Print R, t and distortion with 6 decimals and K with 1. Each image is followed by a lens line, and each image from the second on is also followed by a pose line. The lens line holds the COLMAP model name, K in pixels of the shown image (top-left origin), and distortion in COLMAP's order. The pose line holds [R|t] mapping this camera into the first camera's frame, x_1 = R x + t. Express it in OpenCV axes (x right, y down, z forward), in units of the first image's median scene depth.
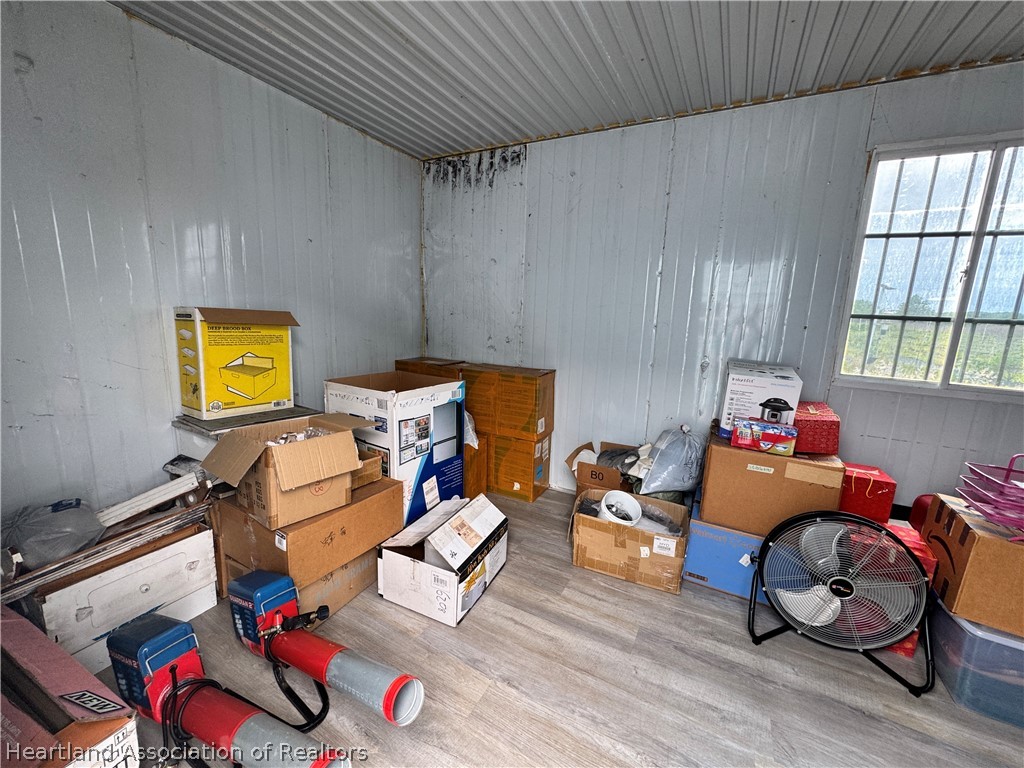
lens RADIAL K [[410.1, 0, 512.6], [0, 410.1, 382.8], [0, 0, 1]] dist [-0.000763, 0.000581]
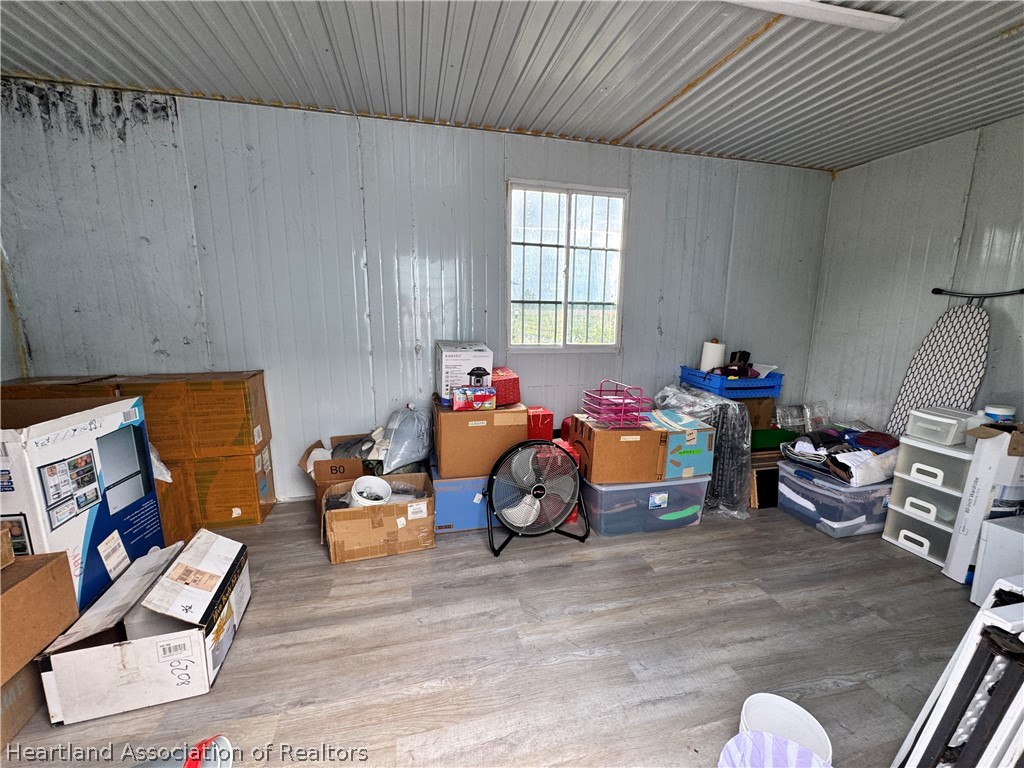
lens RADIAL K [[410.1, 0, 511.0], [0, 410.1, 381.4], [0, 0, 1]] dist [-0.000763, 0.000581]
pose [[0.747673, -0.144510, 0.648153, -0.105777], [0.136763, 0.988620, 0.062658, 0.015971], [-0.649832, 0.041795, 0.758928, -0.024935]]
